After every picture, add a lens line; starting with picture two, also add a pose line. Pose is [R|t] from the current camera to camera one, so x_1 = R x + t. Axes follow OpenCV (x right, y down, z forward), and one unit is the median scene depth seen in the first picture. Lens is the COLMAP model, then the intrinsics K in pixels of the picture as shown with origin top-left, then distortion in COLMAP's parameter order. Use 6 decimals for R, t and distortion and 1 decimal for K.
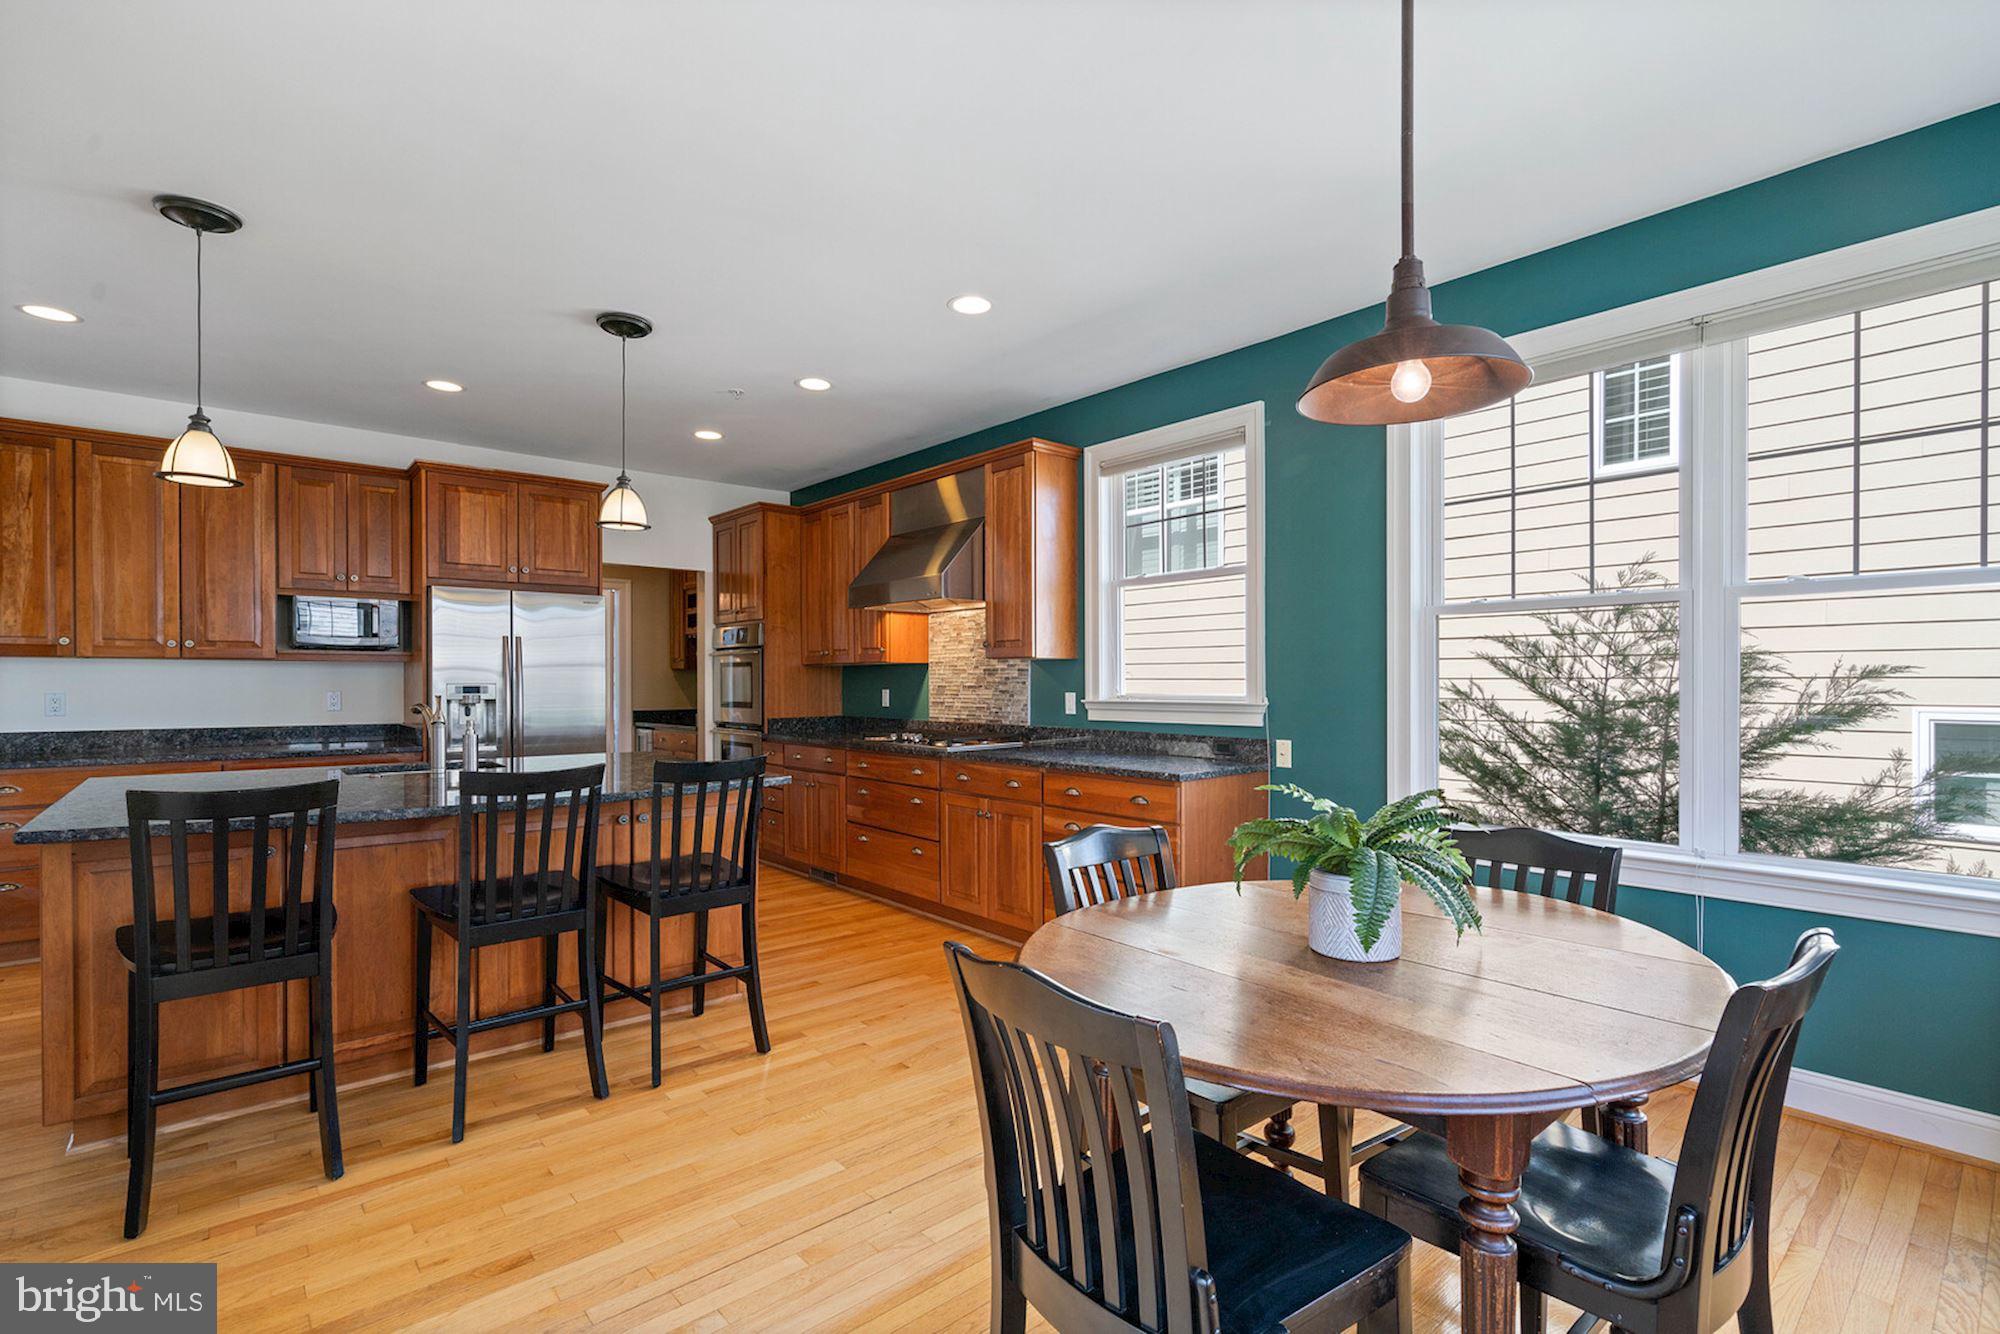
lens RADIAL K [[909.9, 0, 994.3], [0, 909.9, 674.3], [0, 0, 1]] dist [0.000102, 0.000278]
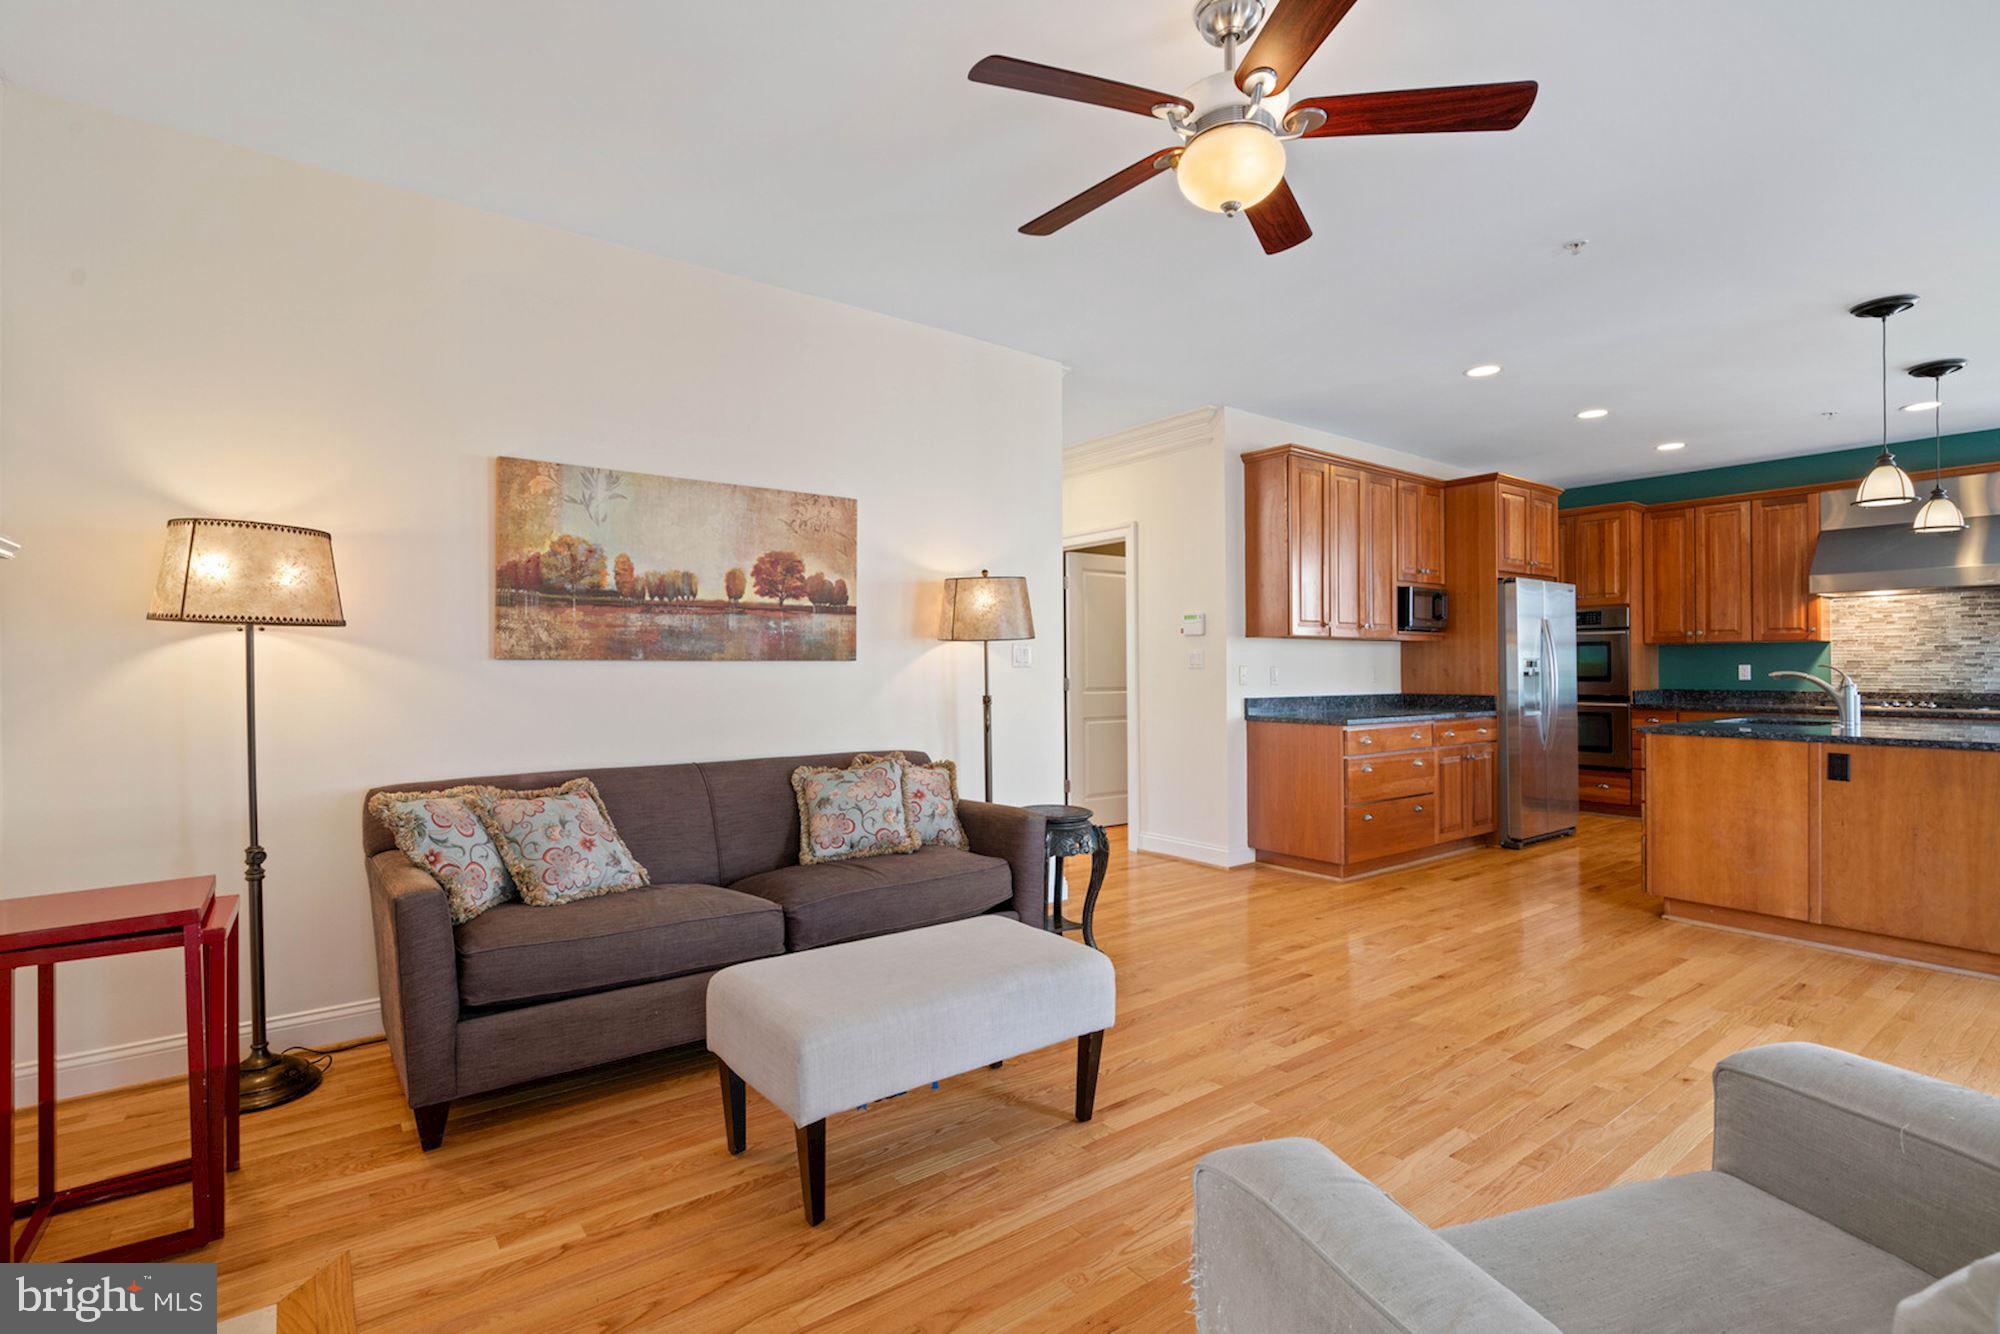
lens RADIAL K [[934.2, 0, 986.4], [0, 934.2, 655.0], [0, 0, 1]] dist [0.001176, 0.000552]
pose [[0.997756, 0.001717, -0.066926, -1.139454], [-0.002405, 0.999945, -0.010190, 0.021065], [0.066905, 0.010329, 0.997706, -0.263246]]
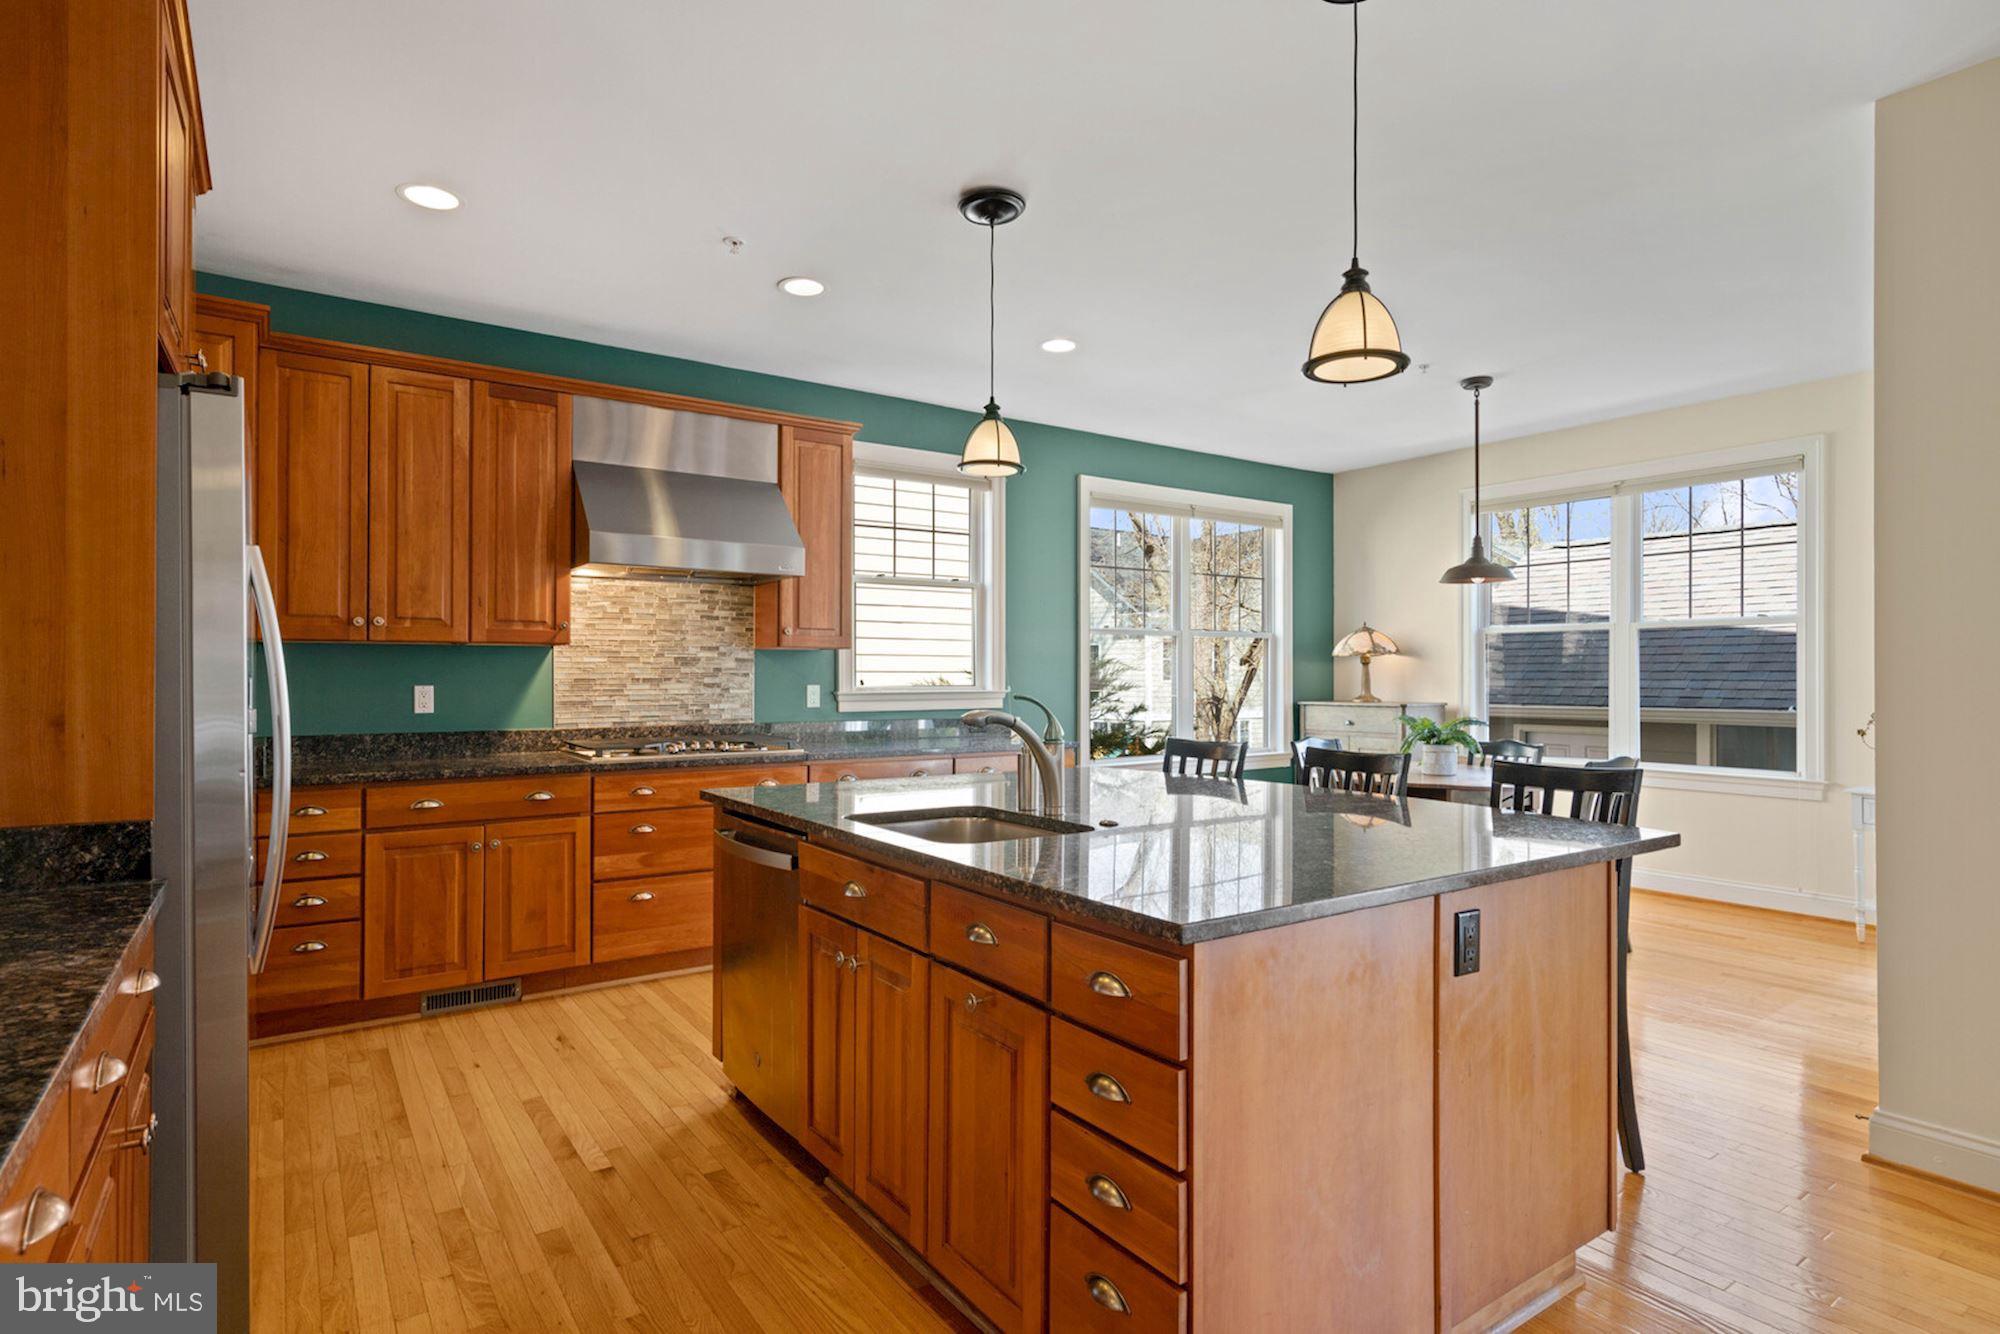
lens RADIAL K [[1032.0, 0, 998.8], [0, 1032.0, 674.0], [0, 0, 1]] dist [0.003106, 0.001362]
pose [[0.104616, 0.004939, 0.994500, -0.888688], [-0.005791, 0.999974, -0.004357, 0.010900], [-0.994496, -0.005303, 0.104642, 0.628651]]
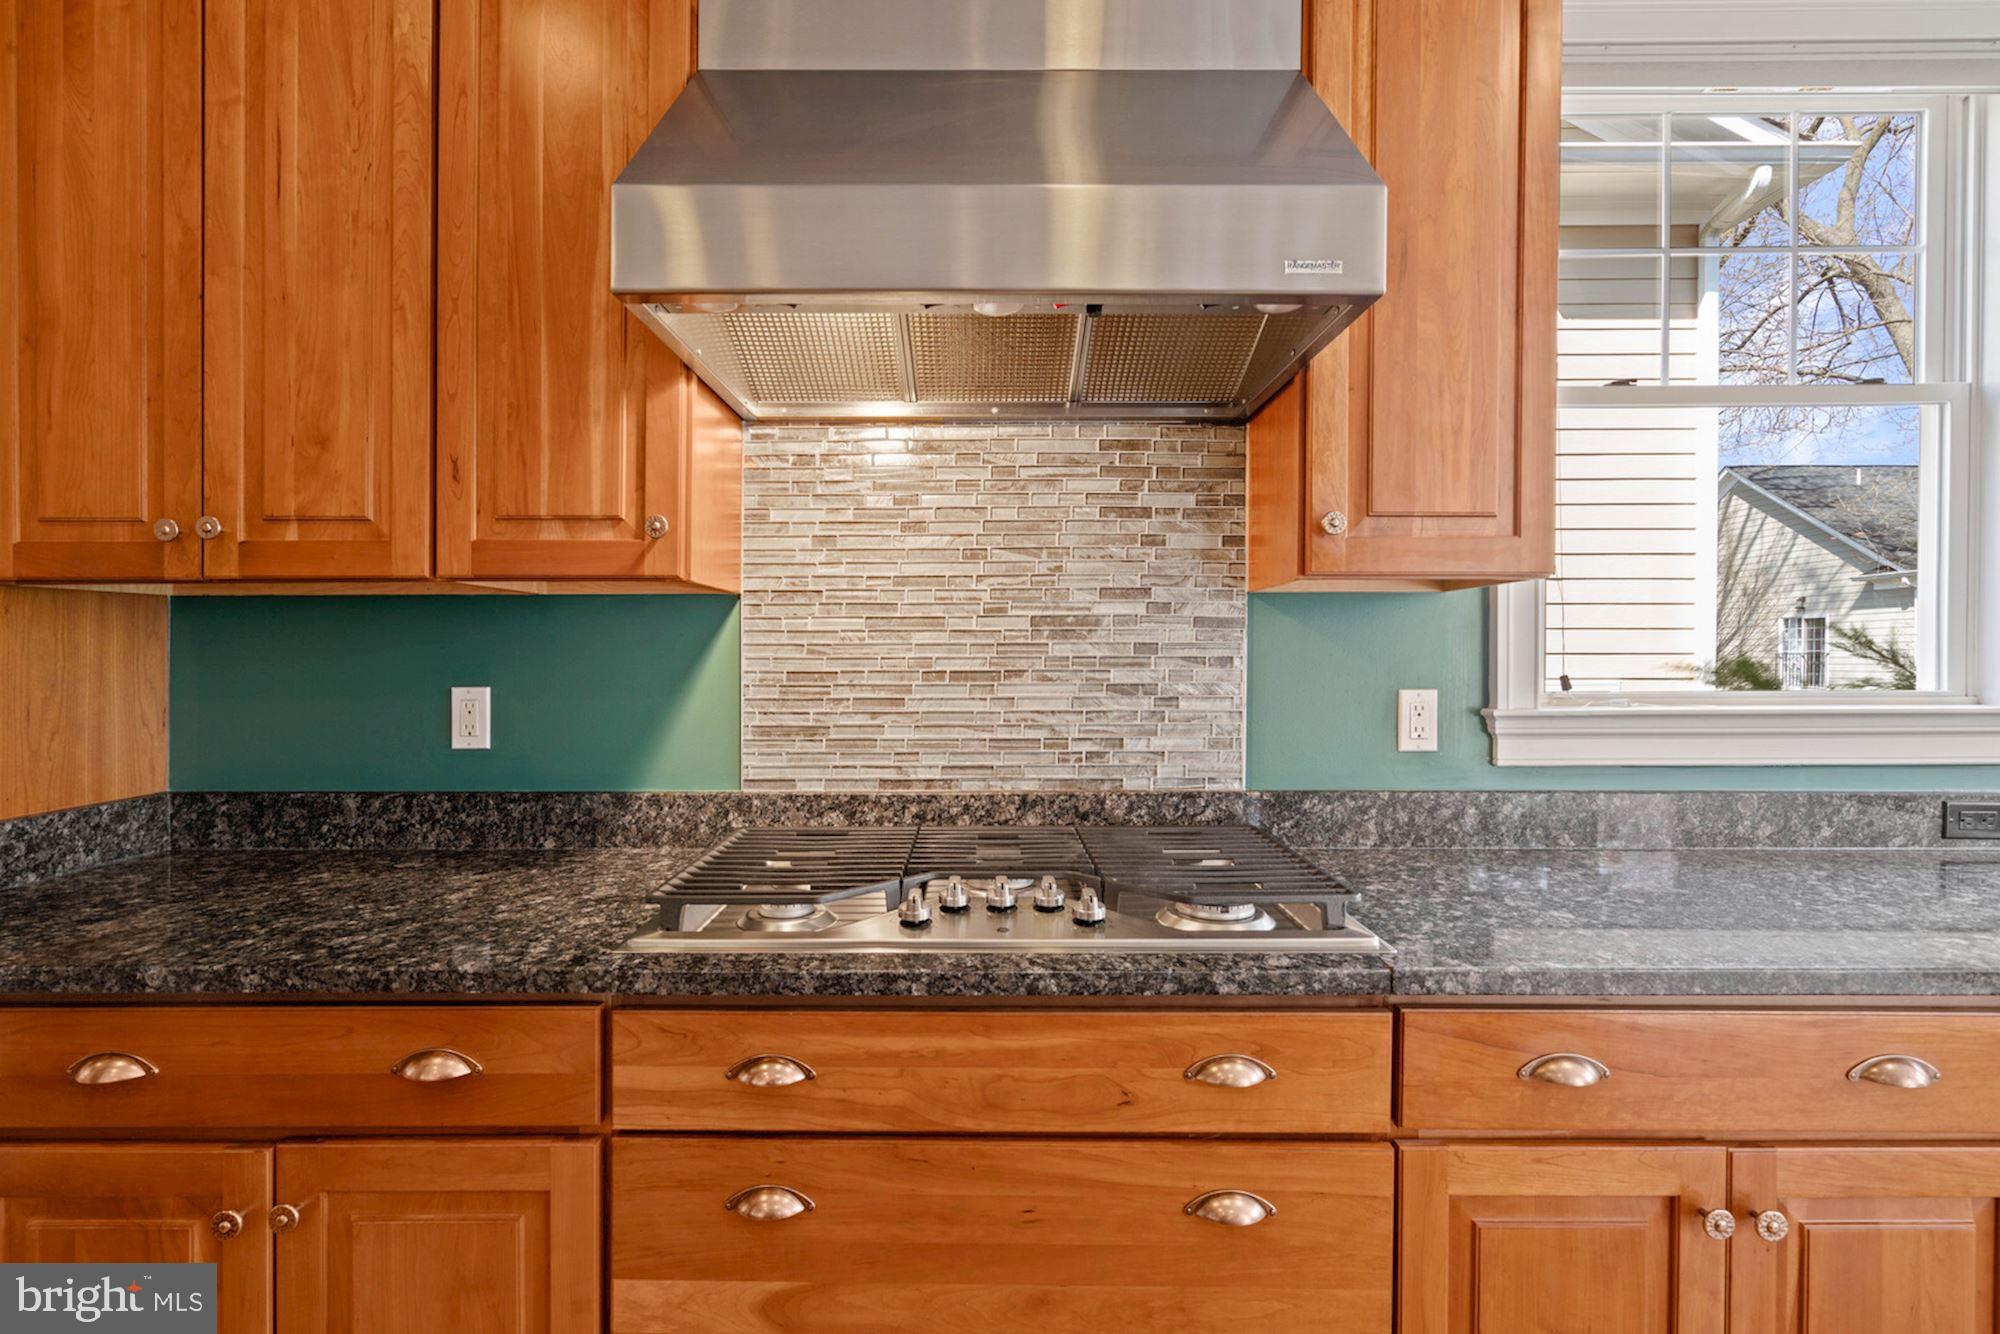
lens RADIAL K [[934.2, 0, 986.4], [0, 934.2, 655.0], [0, 0, 1]] dist [0.001176, 0.000552]
pose [[0.662585, 0.003448, 0.748979, -0.262197], [-0.006239, 0.999980, 0.000916, 0.006837], [-0.748961, -0.005280, 0.662593, 0.808247]]
